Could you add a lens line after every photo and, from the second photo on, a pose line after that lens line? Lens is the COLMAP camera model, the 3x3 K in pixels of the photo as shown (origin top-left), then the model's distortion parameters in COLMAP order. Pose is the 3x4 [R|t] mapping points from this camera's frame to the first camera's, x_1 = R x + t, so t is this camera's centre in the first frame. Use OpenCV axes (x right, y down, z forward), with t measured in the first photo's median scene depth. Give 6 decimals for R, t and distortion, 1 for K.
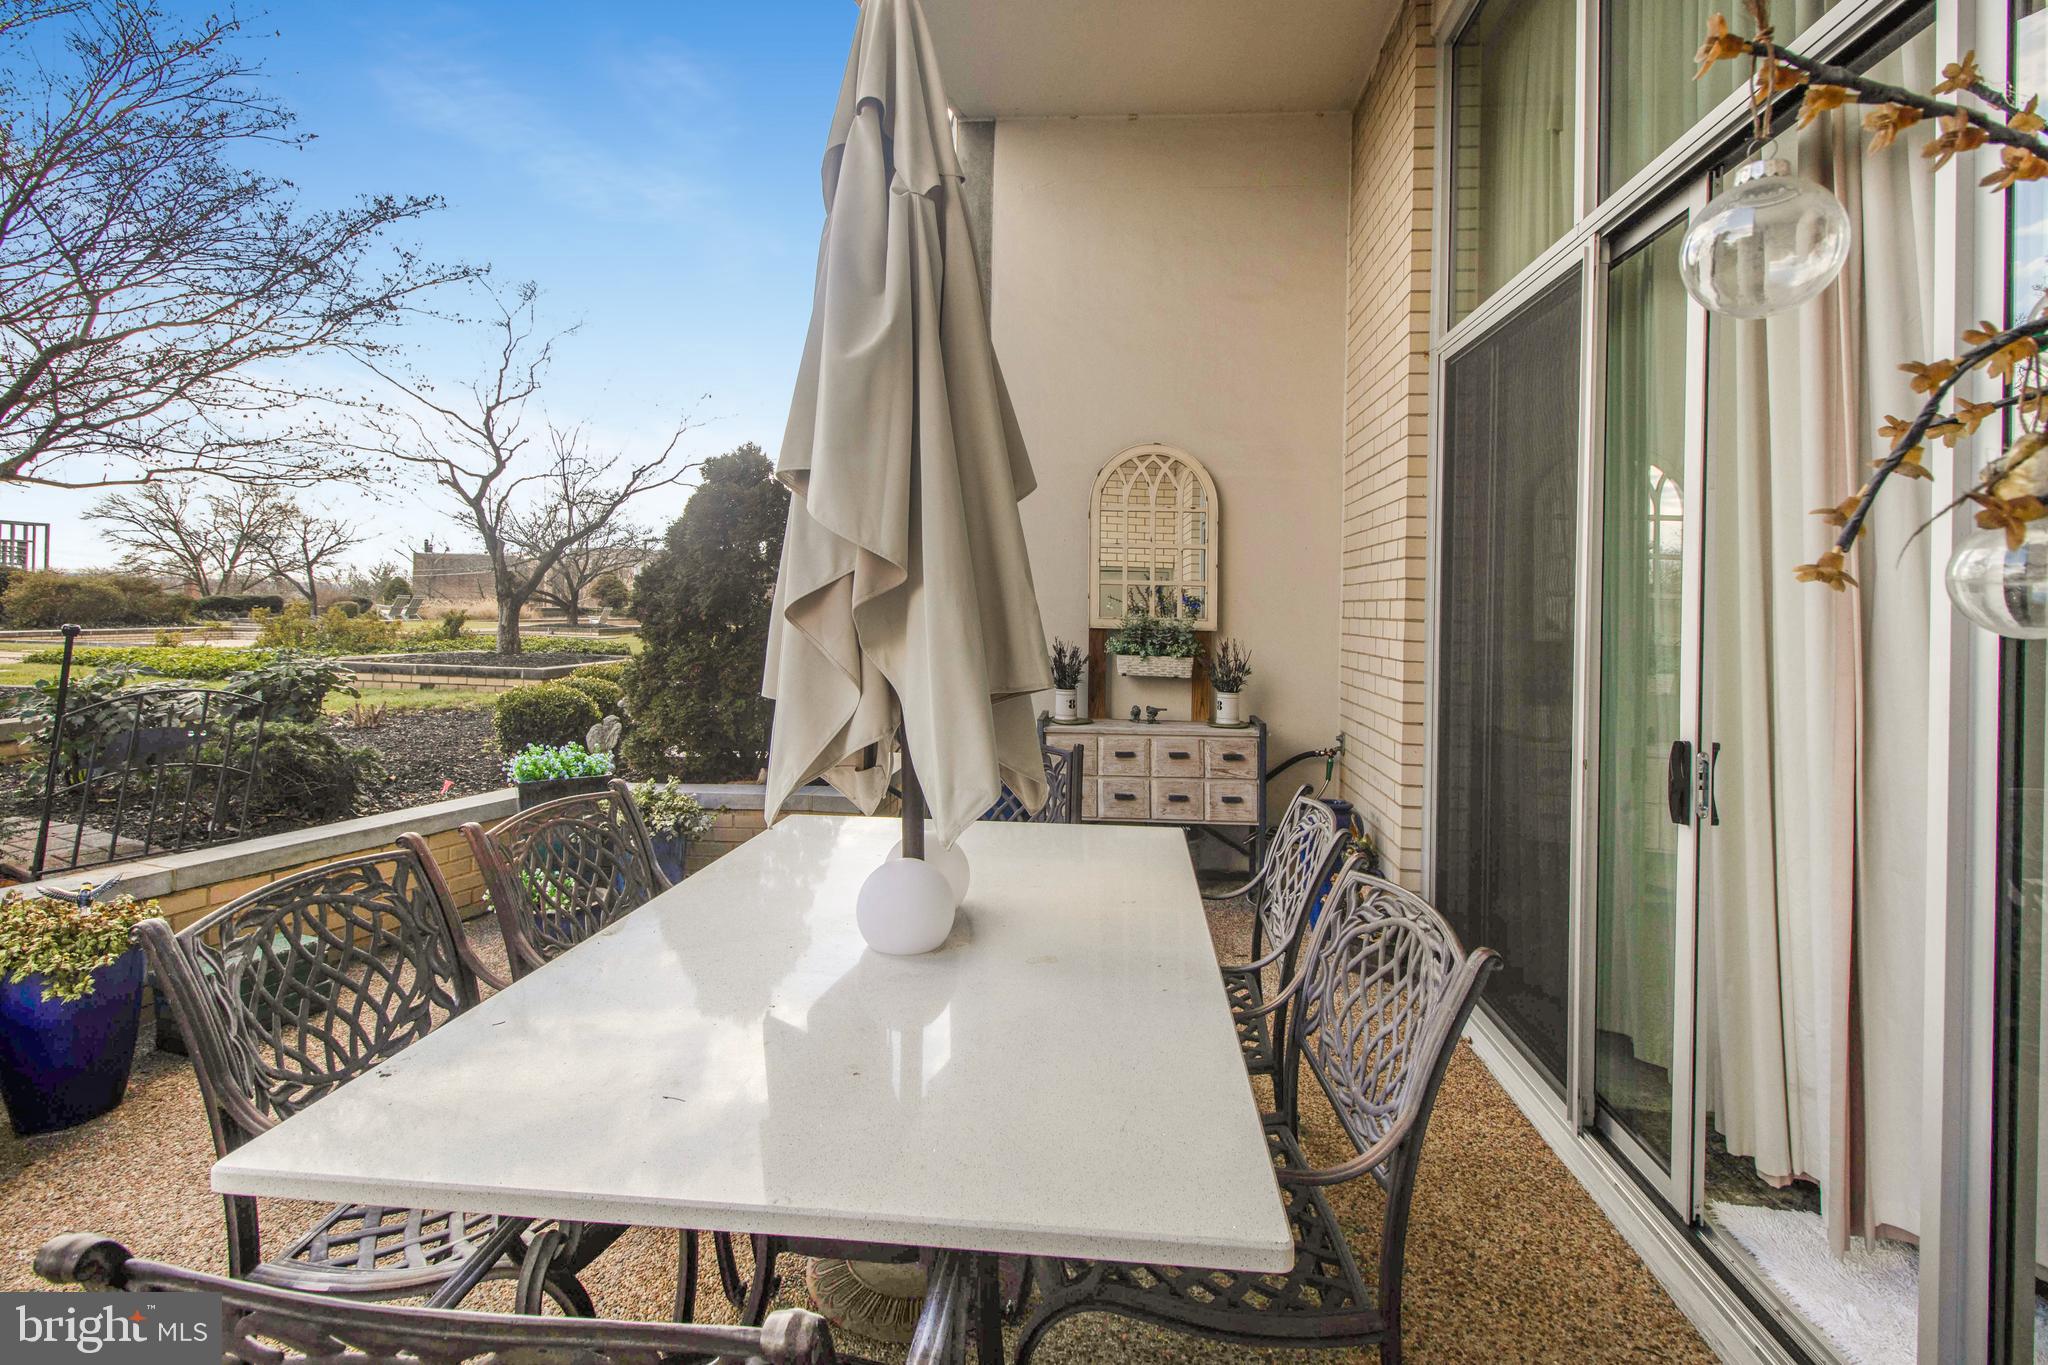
lens RADIAL K [[958.8, 0, 1024.9], [0, 958.8, 608.7], [0, 0, 1]] dist [0.019613, -0.019606]
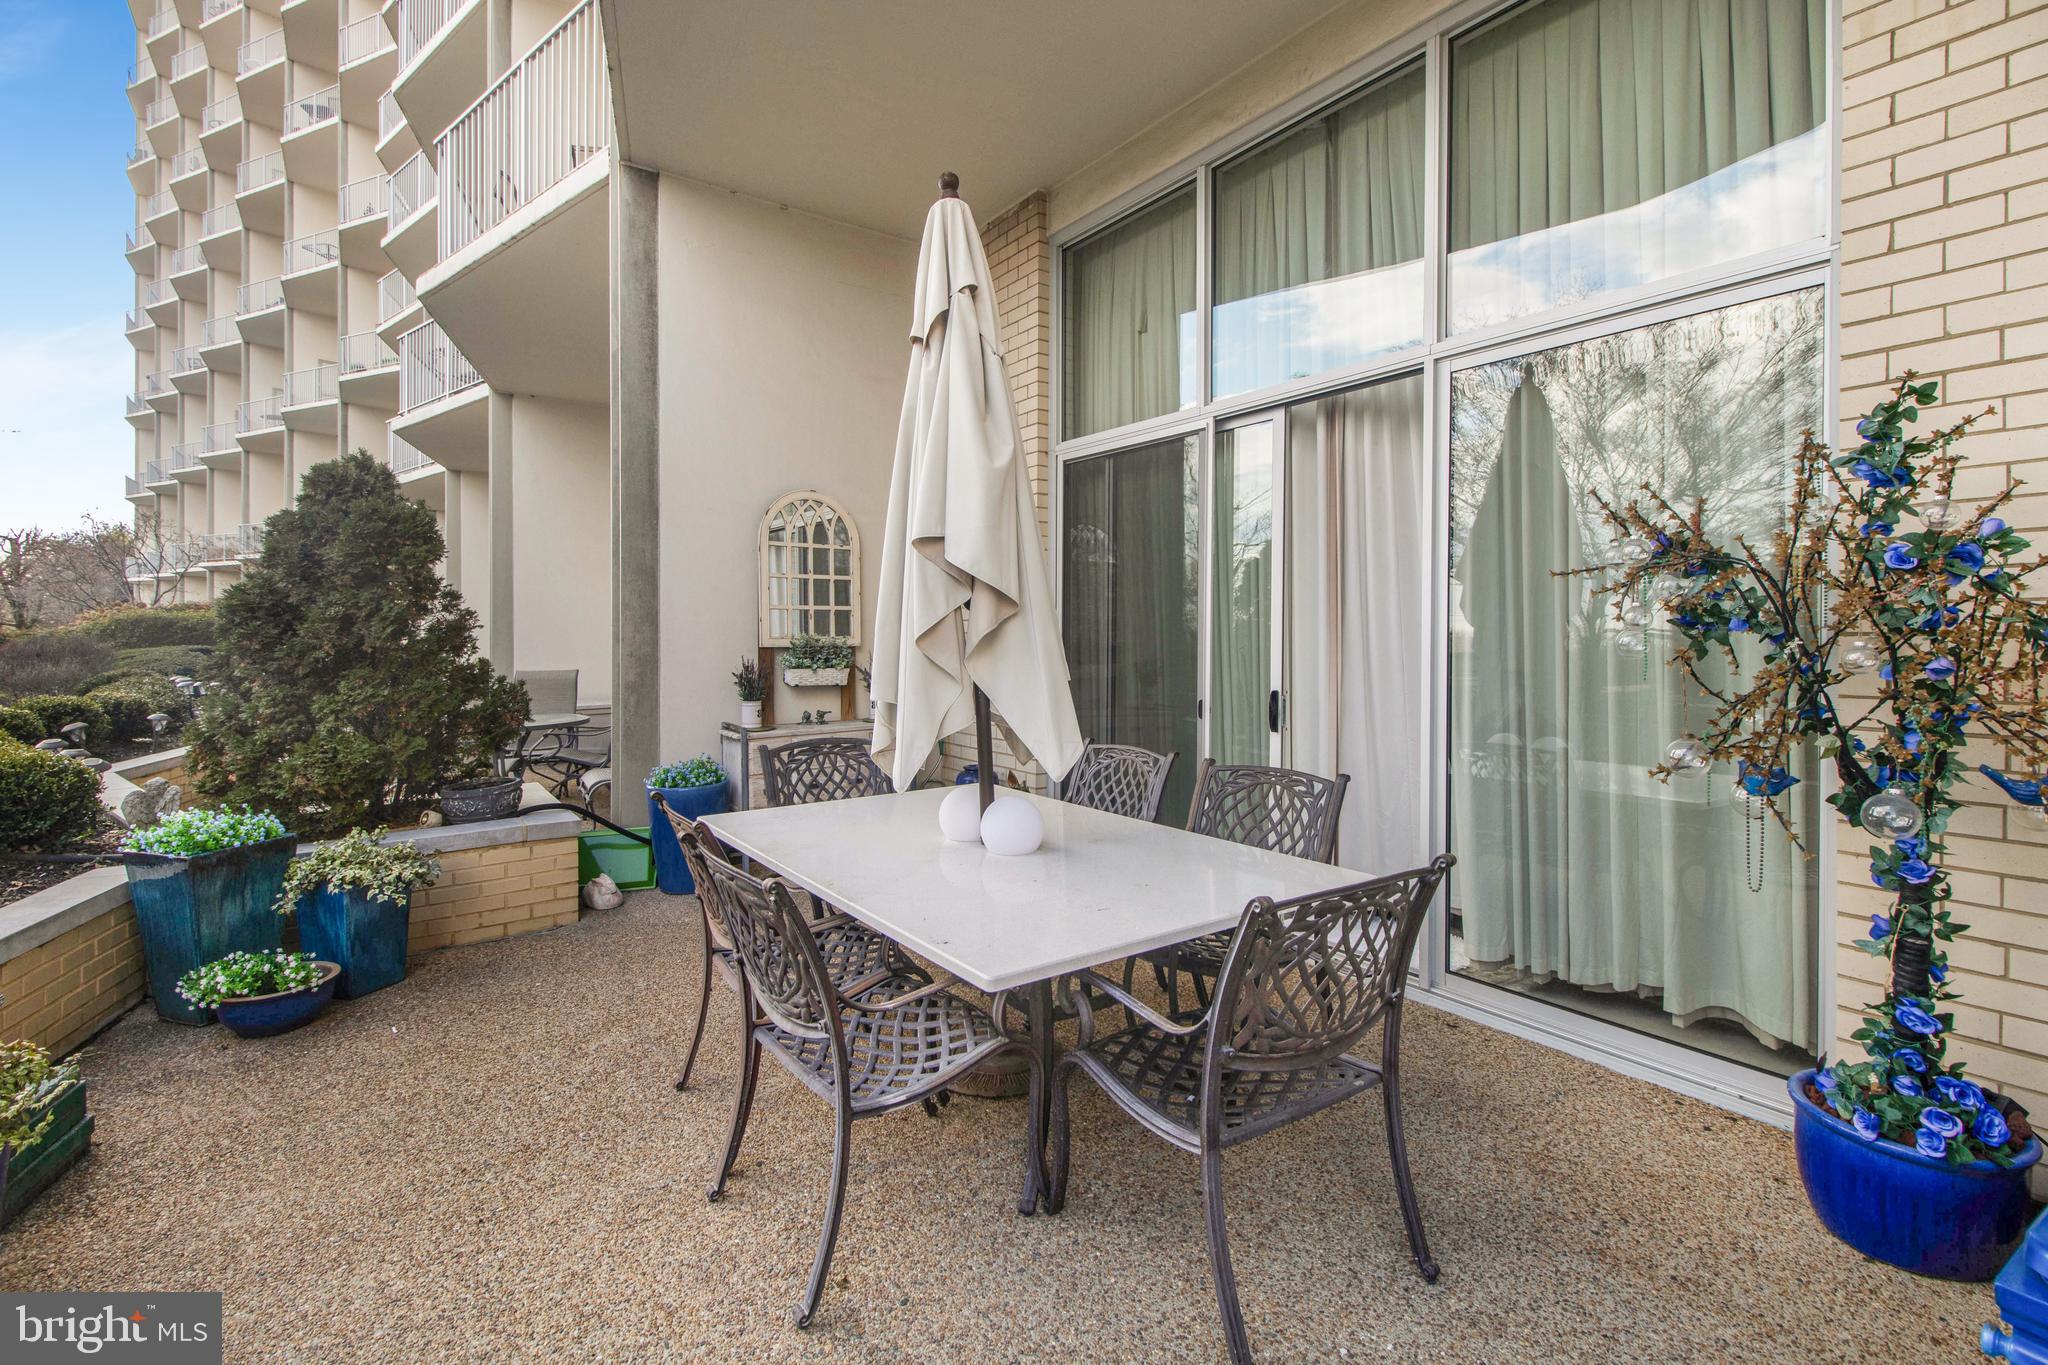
lens RADIAL K [[956.2, 0, 1041.3], [0, 956.2, 640.3], [0, 0, 1]] dist [0.003057, -0.007603]
pose [[0.750608, -0.036846, 0.659720, -0.447280], [0.019426, 0.999243, 0.033706, -0.020834], [-0.660462, -0.012485, 0.750755, -0.081629]]
